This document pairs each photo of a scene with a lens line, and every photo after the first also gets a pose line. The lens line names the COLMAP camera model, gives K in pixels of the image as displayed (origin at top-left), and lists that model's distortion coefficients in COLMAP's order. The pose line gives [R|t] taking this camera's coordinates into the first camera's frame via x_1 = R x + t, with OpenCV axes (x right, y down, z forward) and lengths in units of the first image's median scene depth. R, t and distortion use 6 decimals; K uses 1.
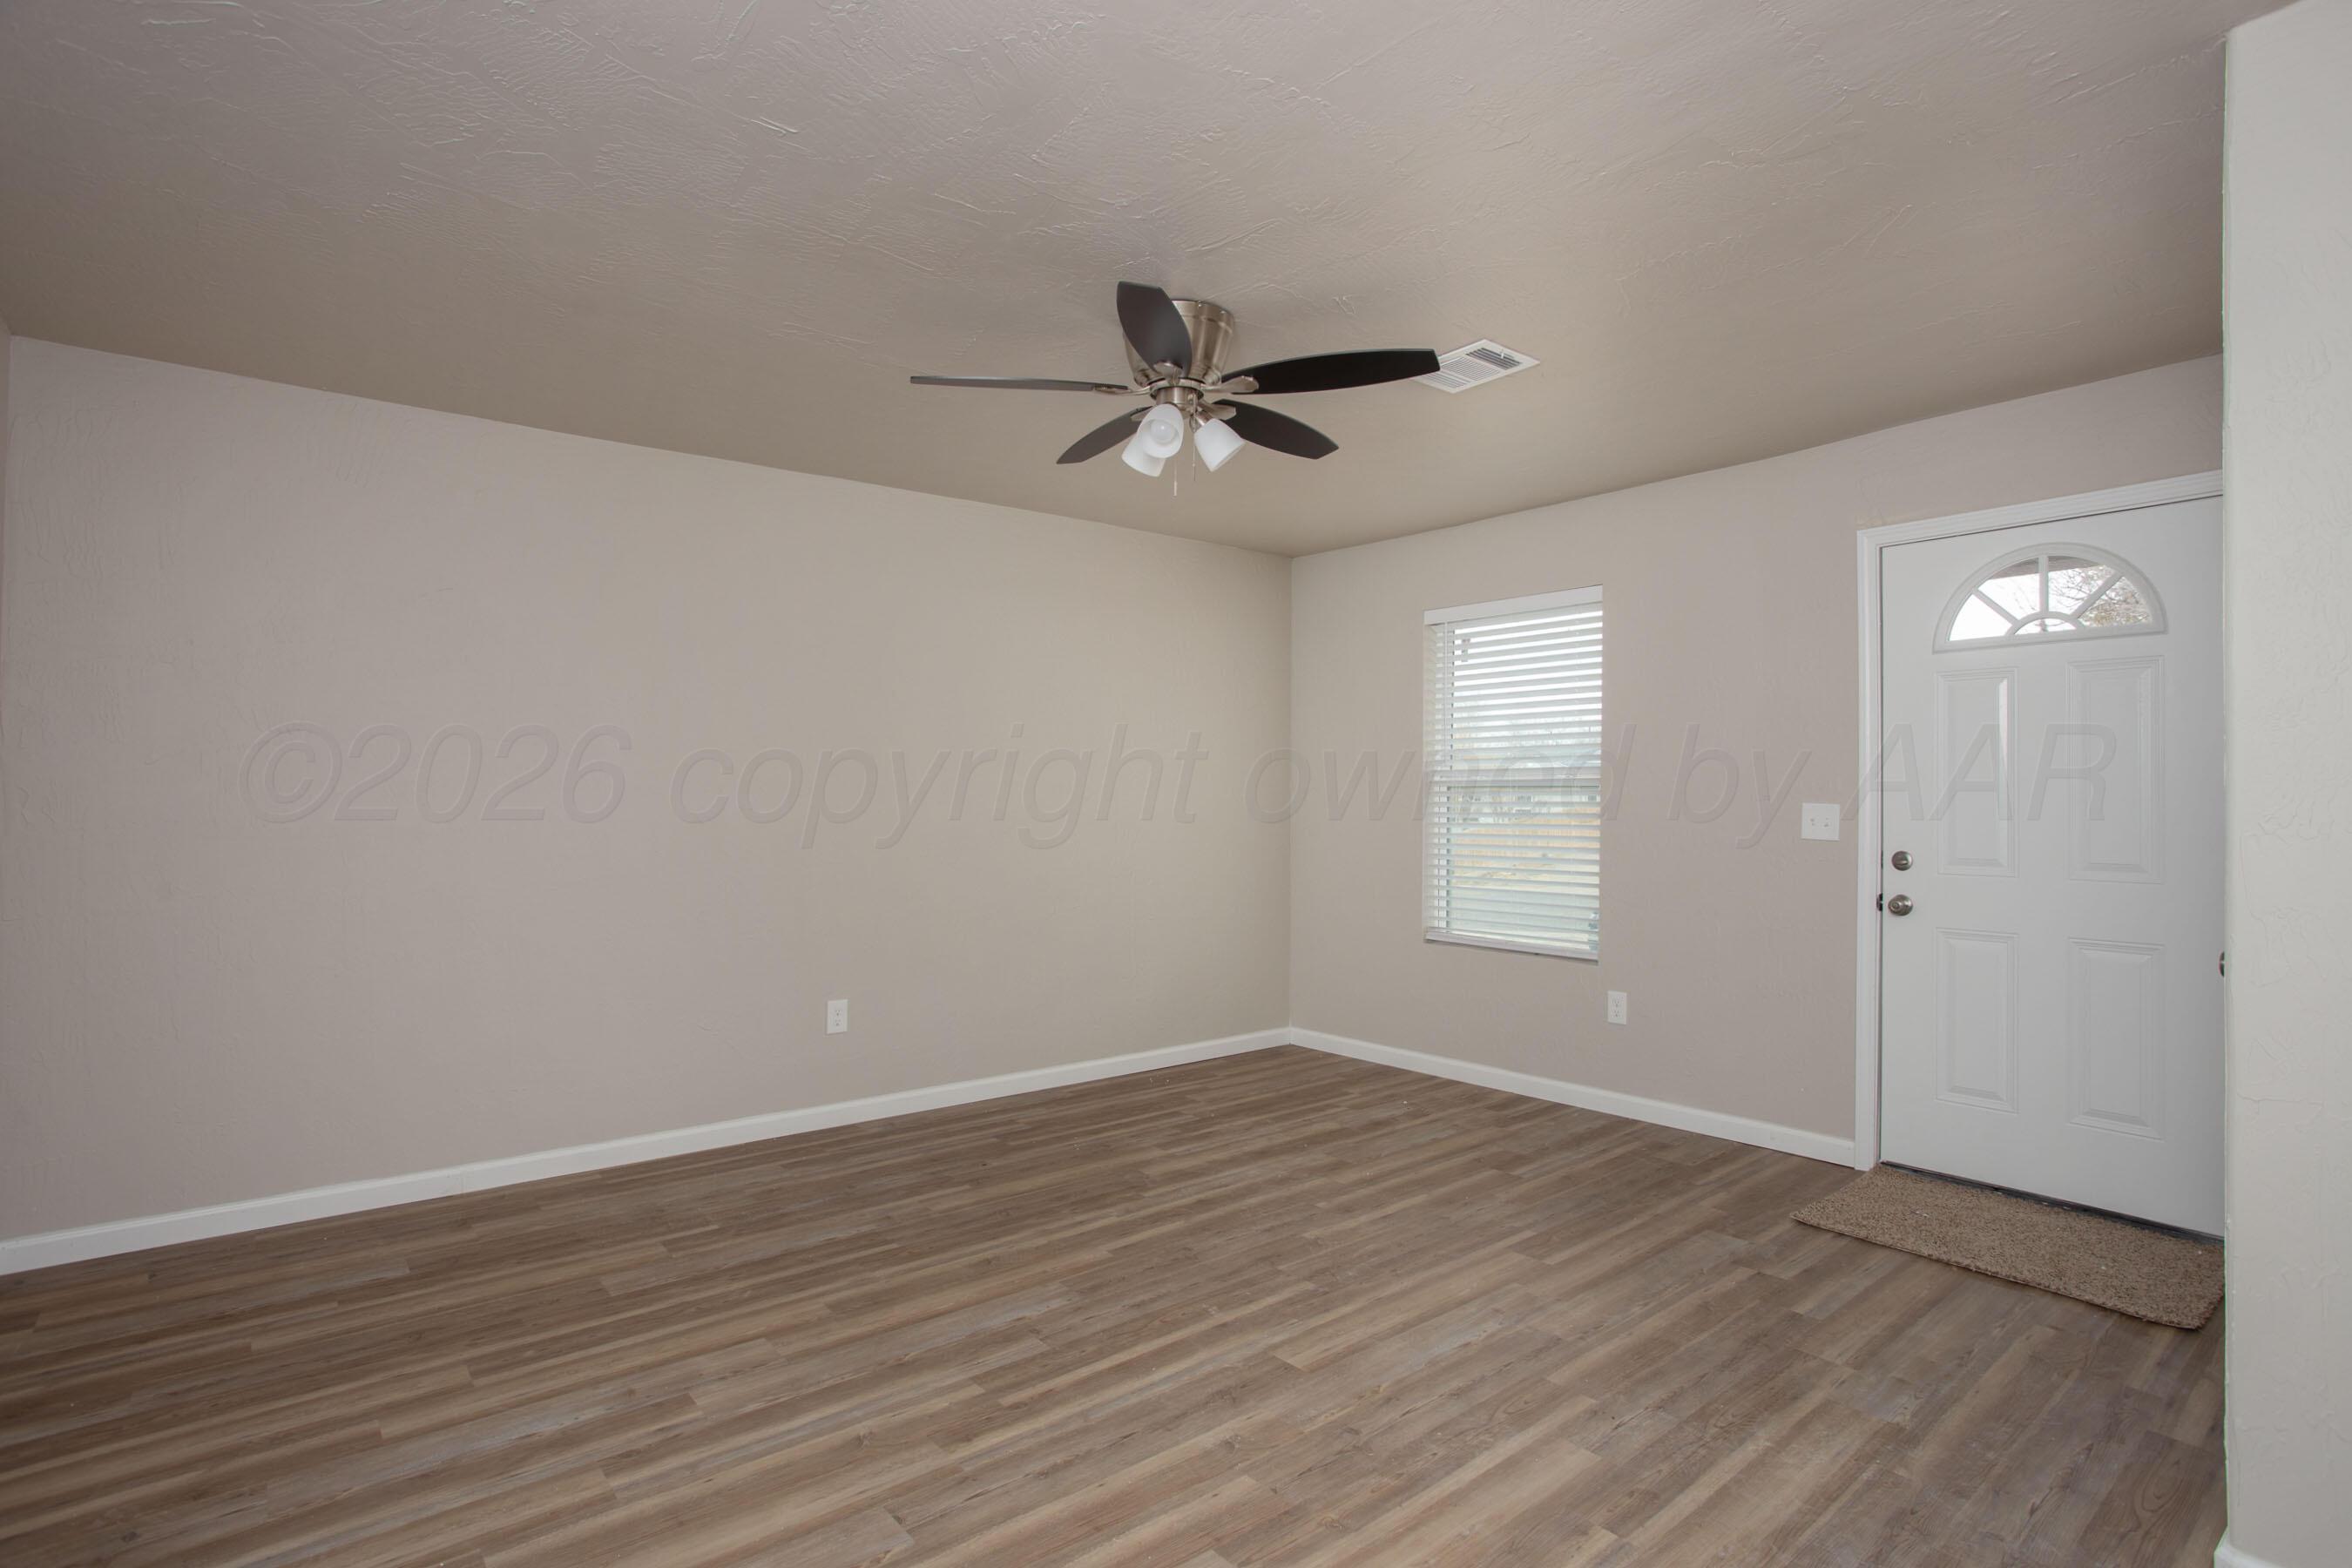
lens RADIAL K [[1181.7, 0, 1178.8], [0, 1181.7, 789.6], [0, 0, 1]] dist [-0.047457, 0.014791]
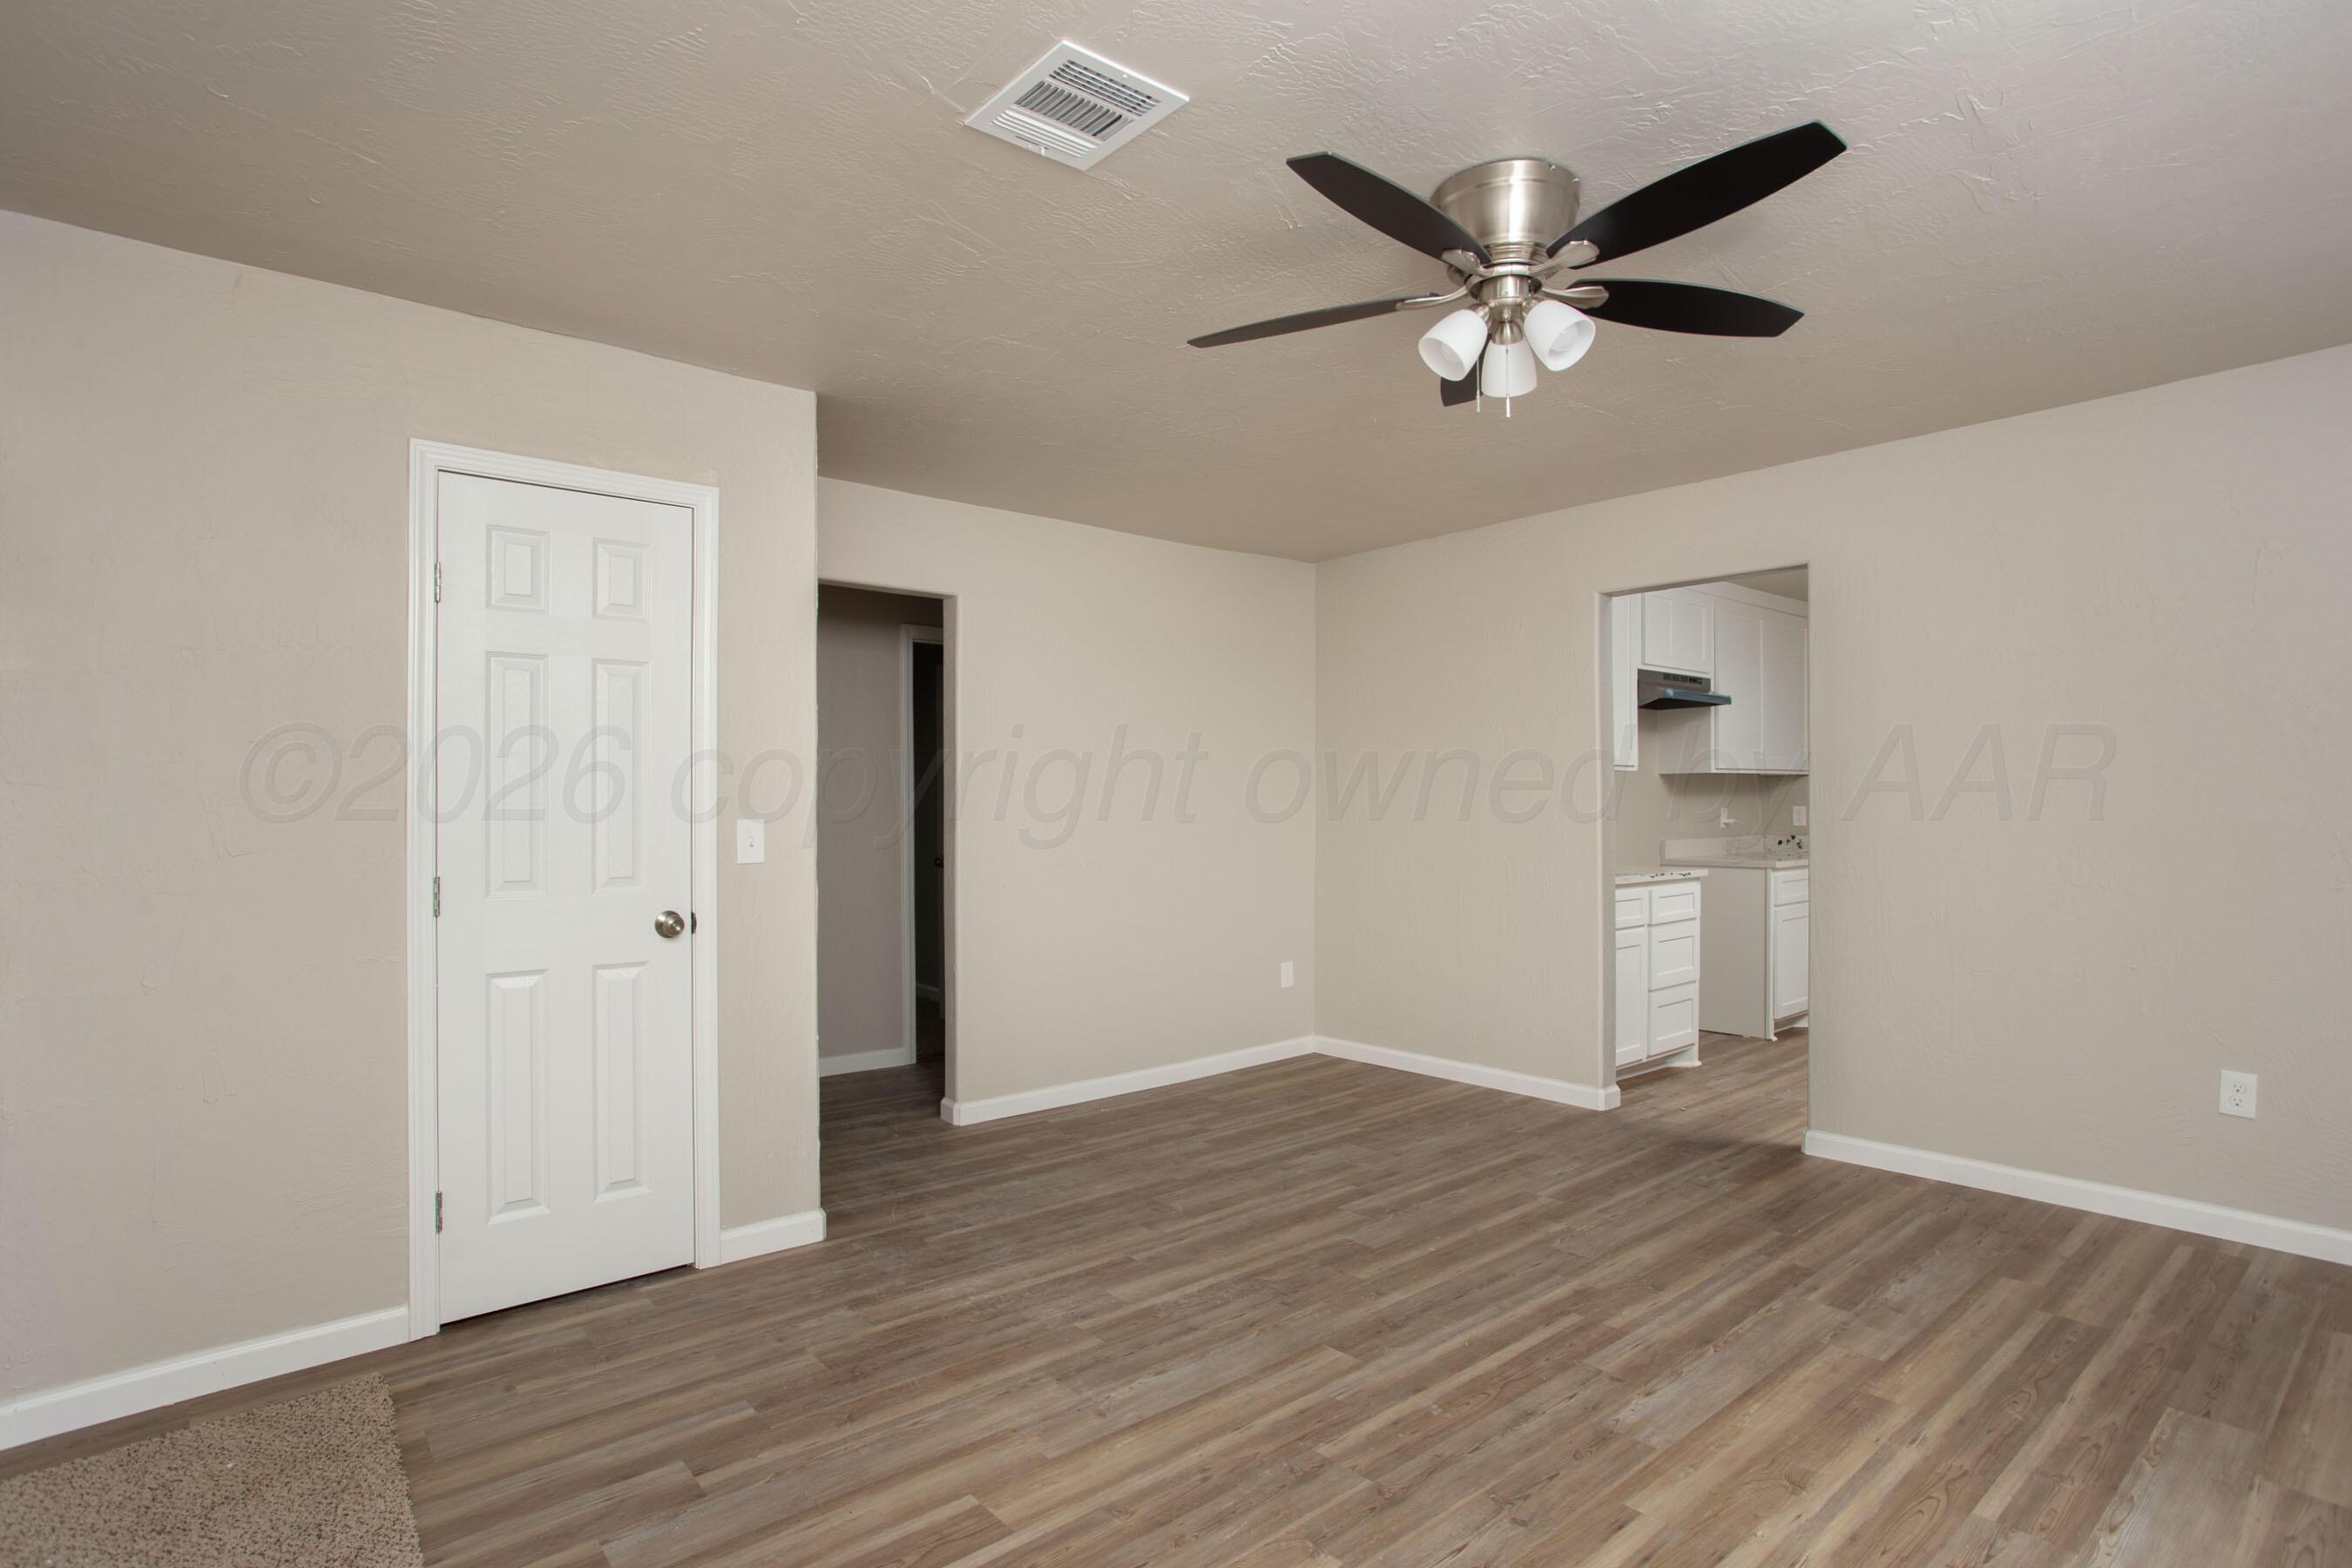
lens RADIAL K [[1181.7, 0, 1191.7], [0, 1181.7, 785.8], [0, 0, 1]] dist [-0.047457, 0.014791]
pose [[-0.999847, 0.007679, -0.015724, 0.200886], [0.008040, 0.999702, -0.023035, 0.009814], [0.015542, -0.023157, -0.999611, 1.721824]]
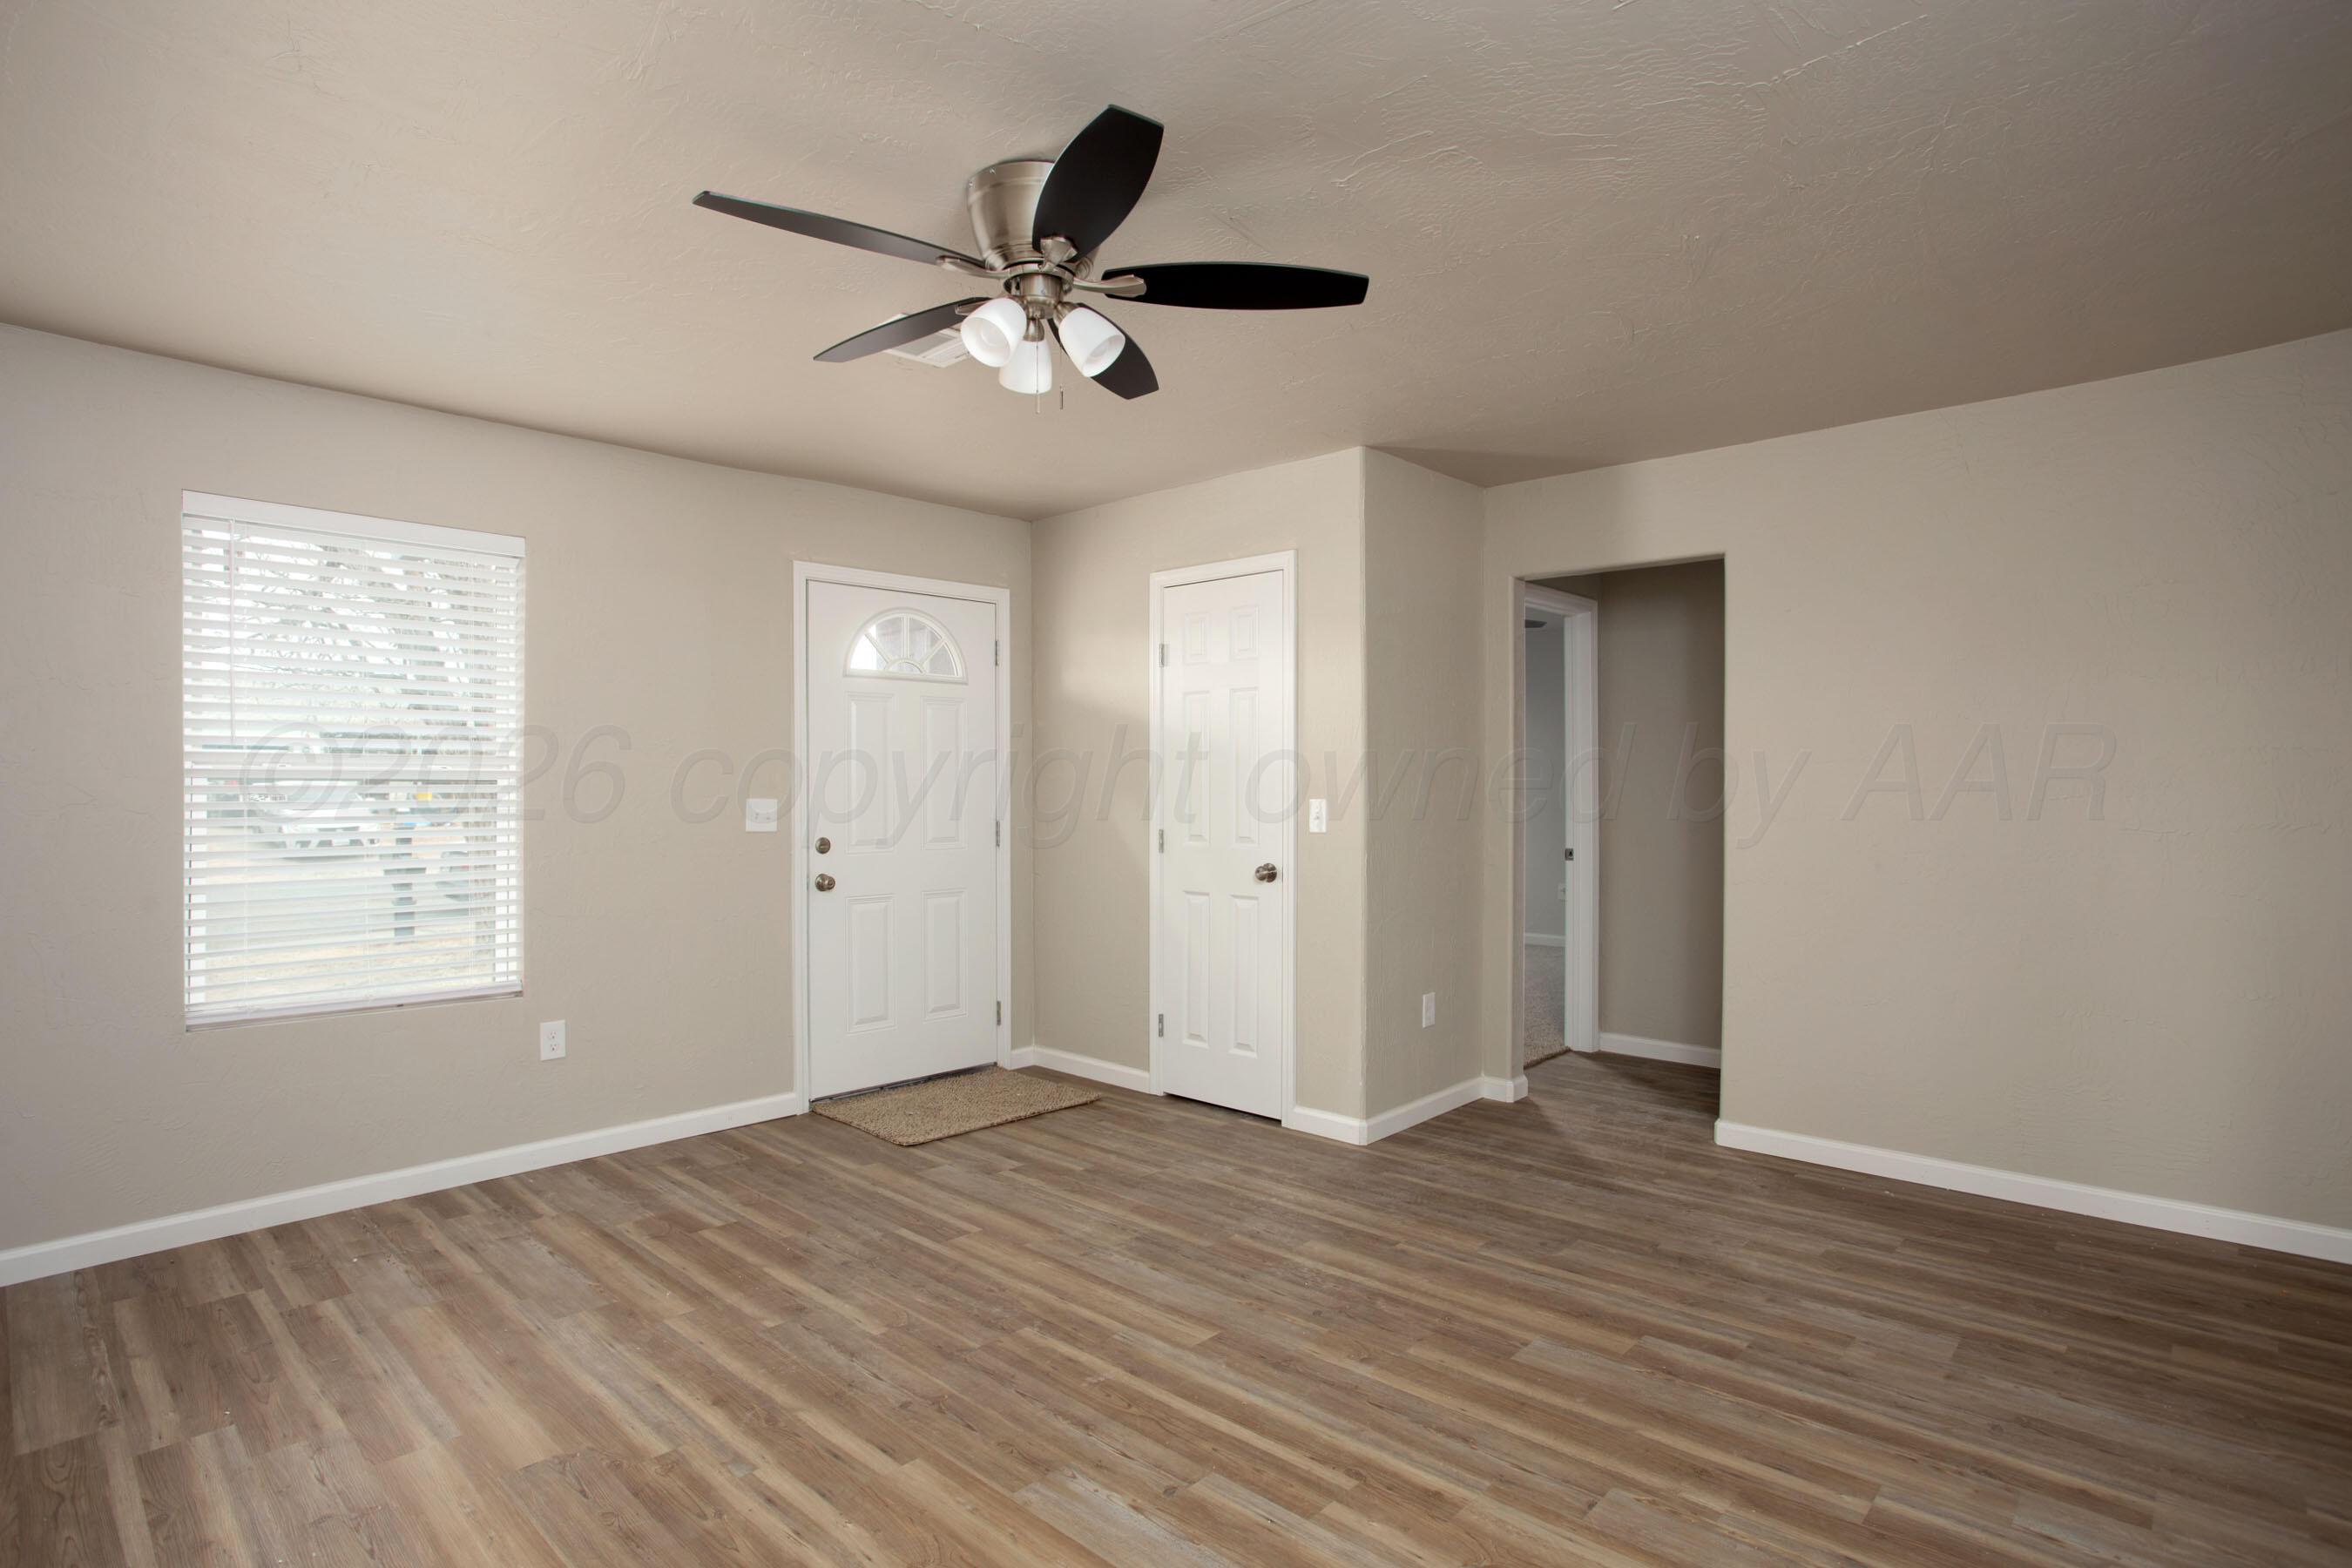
lens RADIAL K [[1181.7, 0, 1187.5], [0, 1181.7, 787.6], [0, 0, 1]] dist [-0.047457, 0.014791]
pose [[-0.133674, 0.001856, 0.991024, -0.786776], [-0.004225, 0.999988, -0.002443, 0.003886], [-0.991016, -0.004514, -0.133665, 0.976922]]
